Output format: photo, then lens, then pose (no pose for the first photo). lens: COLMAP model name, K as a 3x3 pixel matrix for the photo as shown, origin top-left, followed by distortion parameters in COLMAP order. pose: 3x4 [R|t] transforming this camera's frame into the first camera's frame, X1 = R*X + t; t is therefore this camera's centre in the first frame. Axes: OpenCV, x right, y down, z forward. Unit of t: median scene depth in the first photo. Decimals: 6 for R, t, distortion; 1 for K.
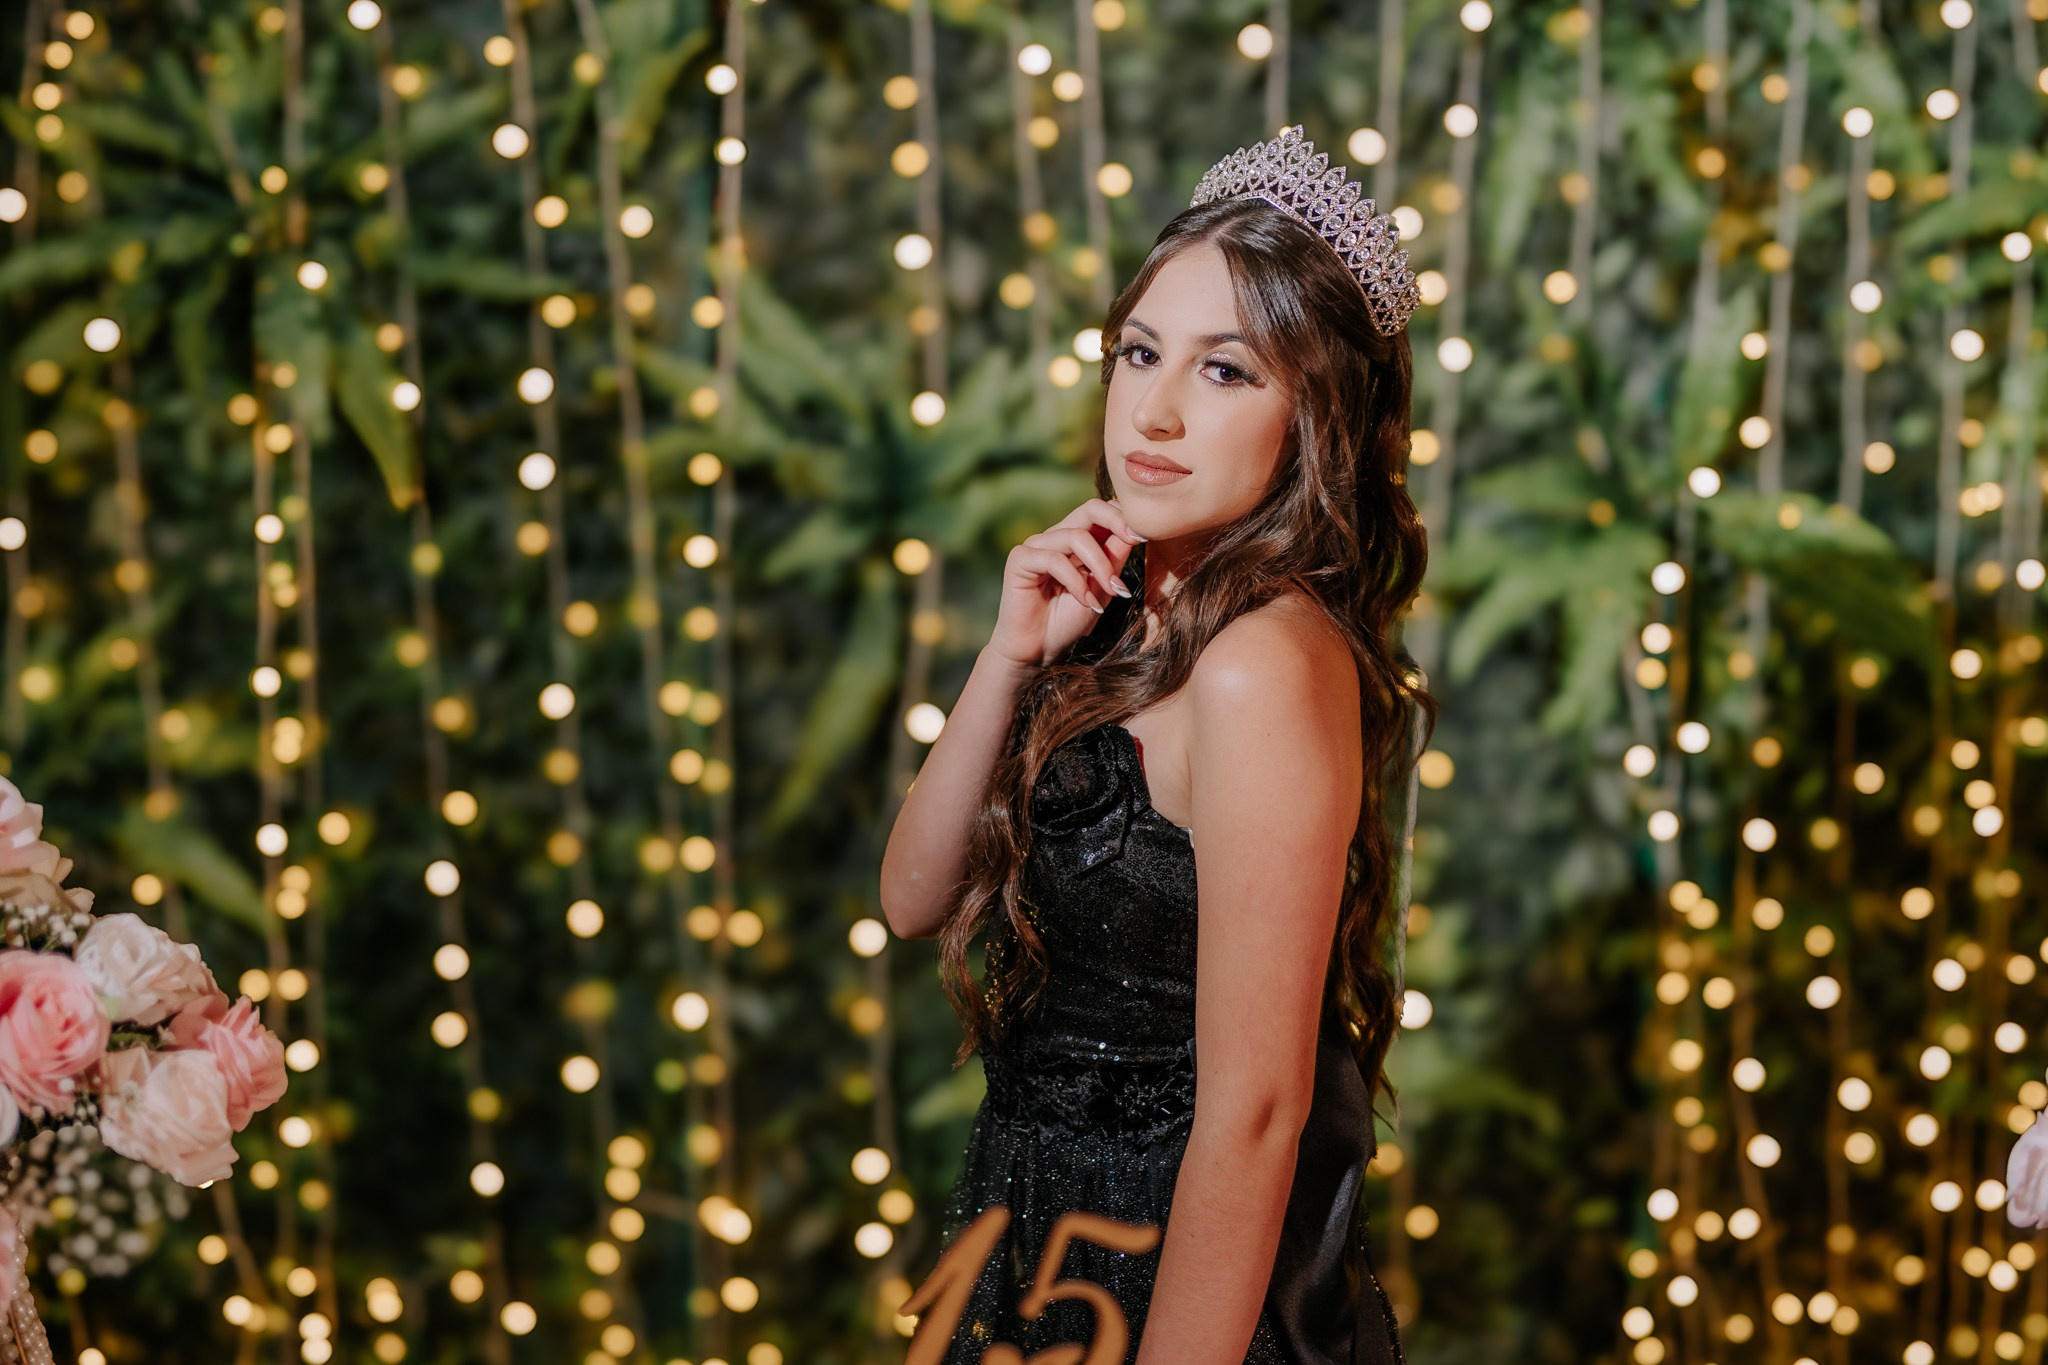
lens RADIAL K [[2168.1, 0, 1019.5], [0, 2168.1, 691.9], [0, 0, 1]] dist [-0.003037, 0.009620]
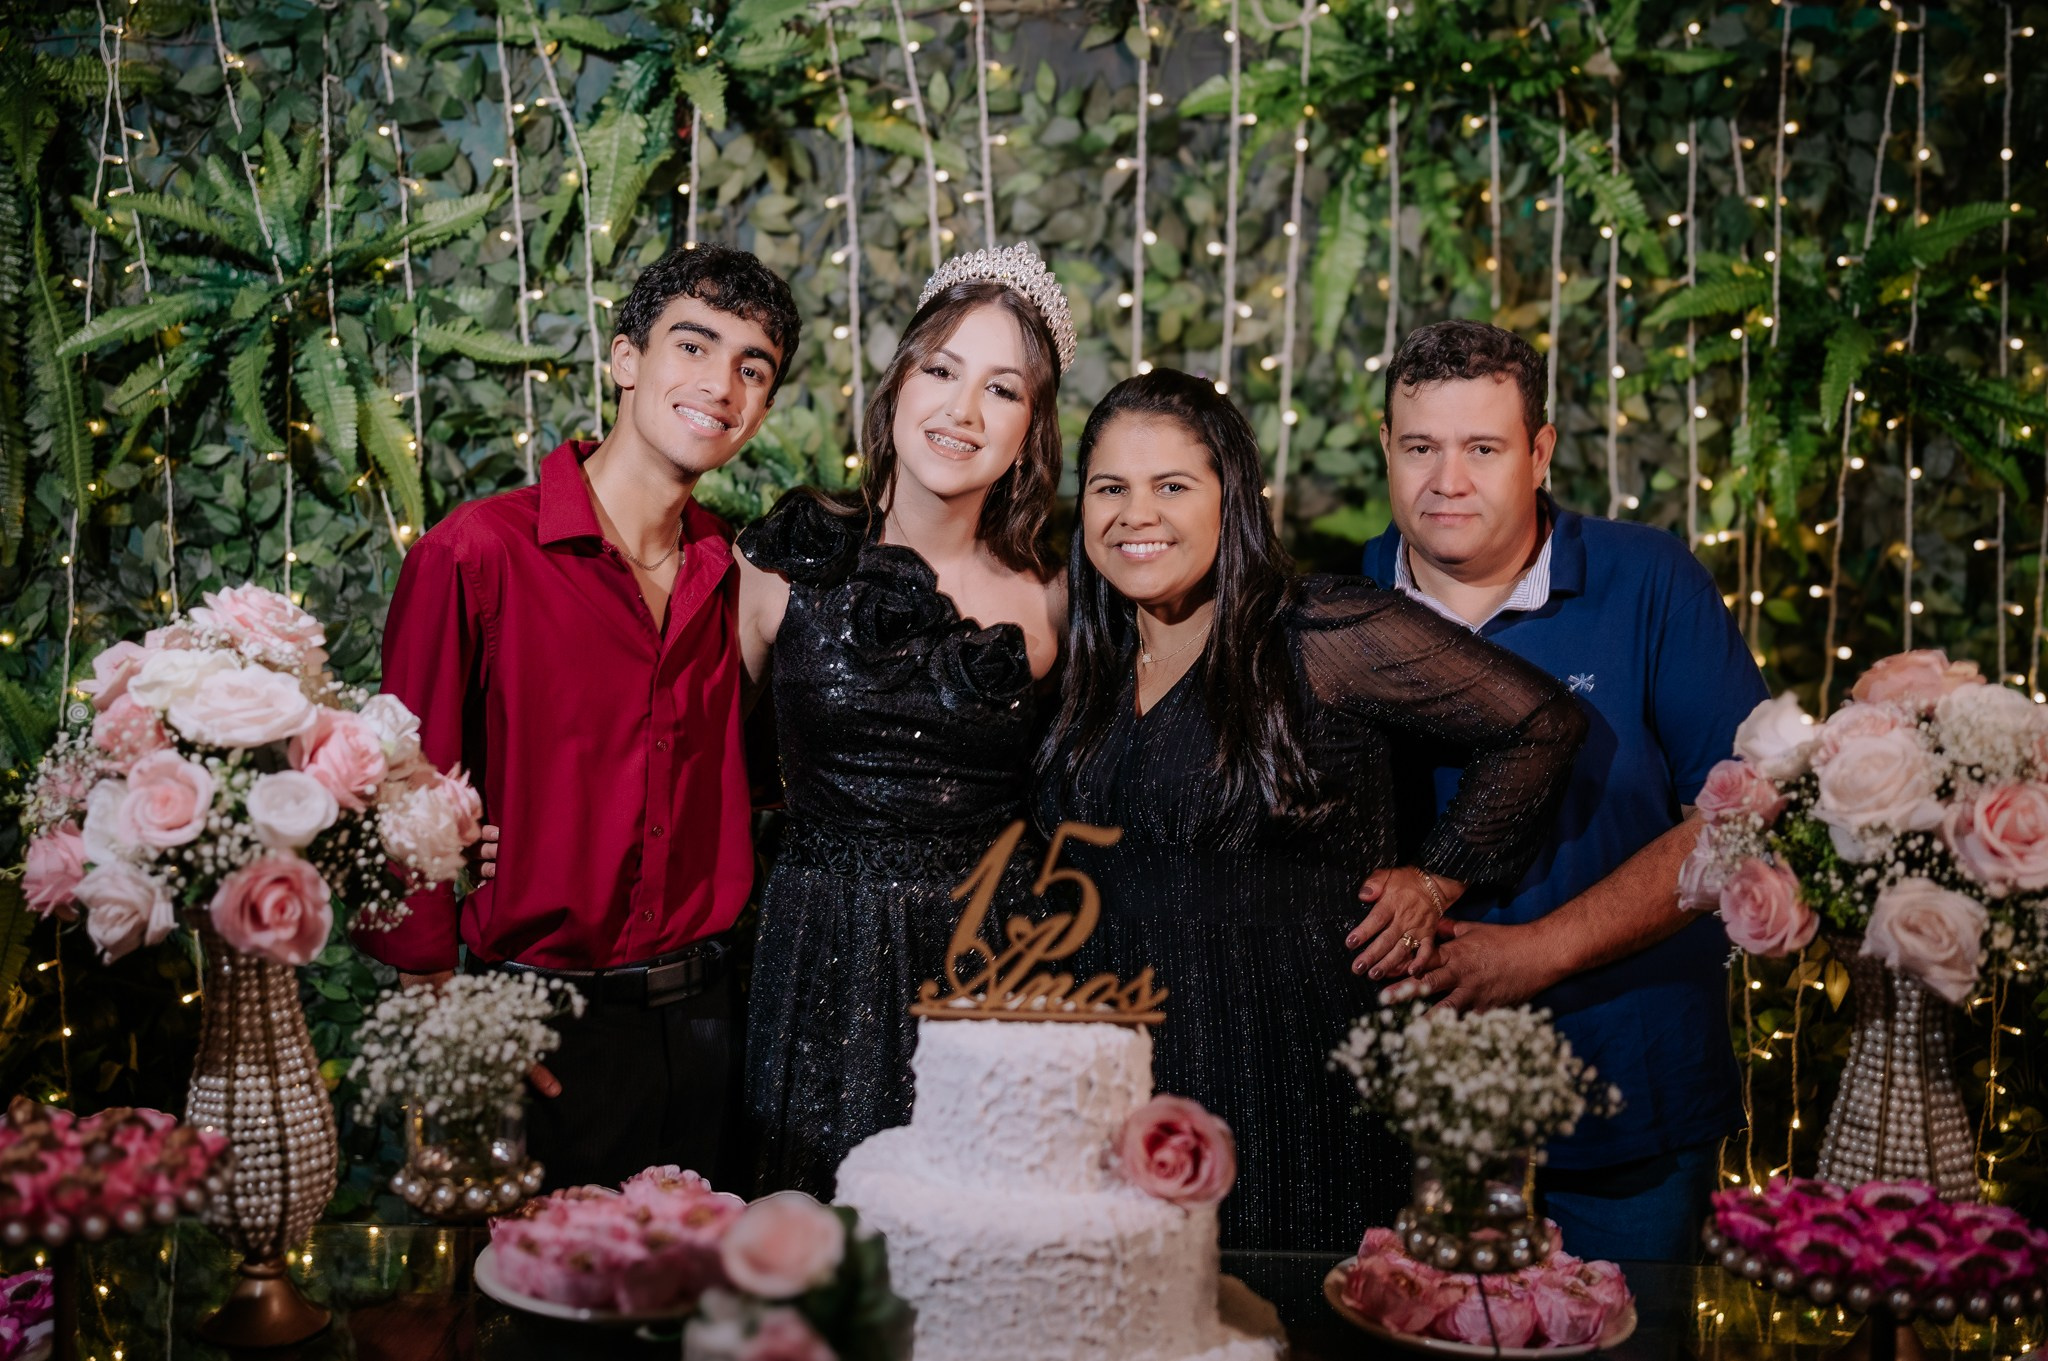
lens RADIAL K [[2235.4, 0, 955.1], [0, 2235.4, 655.3], [0, 0, 1]] dist [-0.007441, 0.010590]
pose [[0.998761, 0.002823, 0.049686, -0.047280], [0.001708, 0.995857, -0.090914, 0.090239], [-0.049737, 0.090887, 0.994618, -0.220192]]
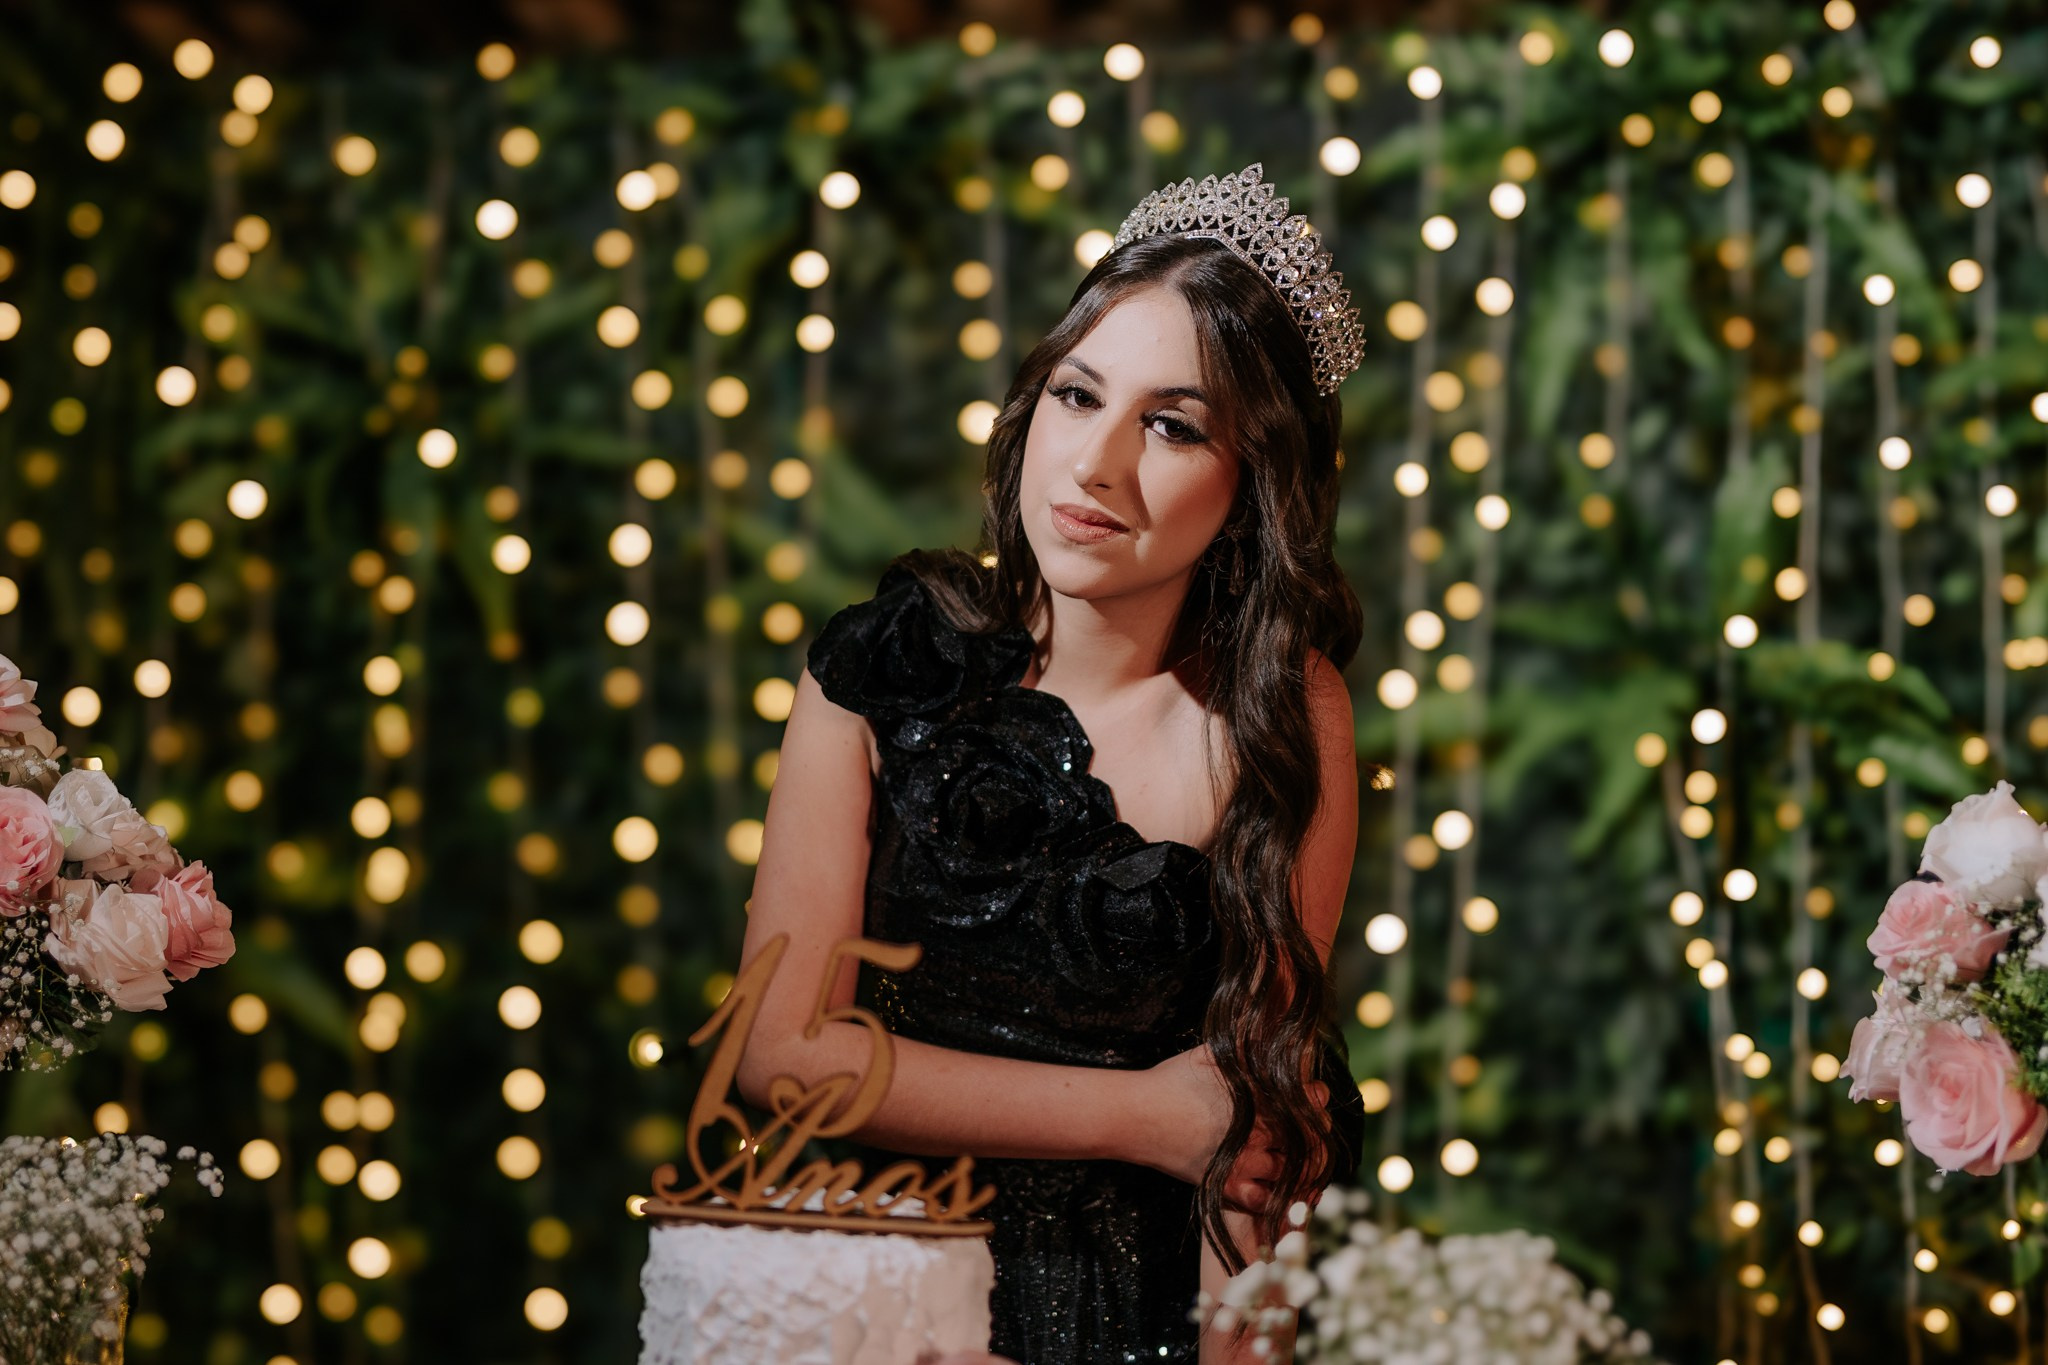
lens RADIAL K [[2174.4, 0, 1012.1], [0, 2174.4, 677.6], [0, 0, 1]] dist [-0.003693, 0.000051]
pose [[0.995099, 0.006706, -0.098659, 0.072959], [-0.023087, 0.985881, -0.165846, 0.098482], [0.096154, 0.167311, 0.981204, -0.032028]]
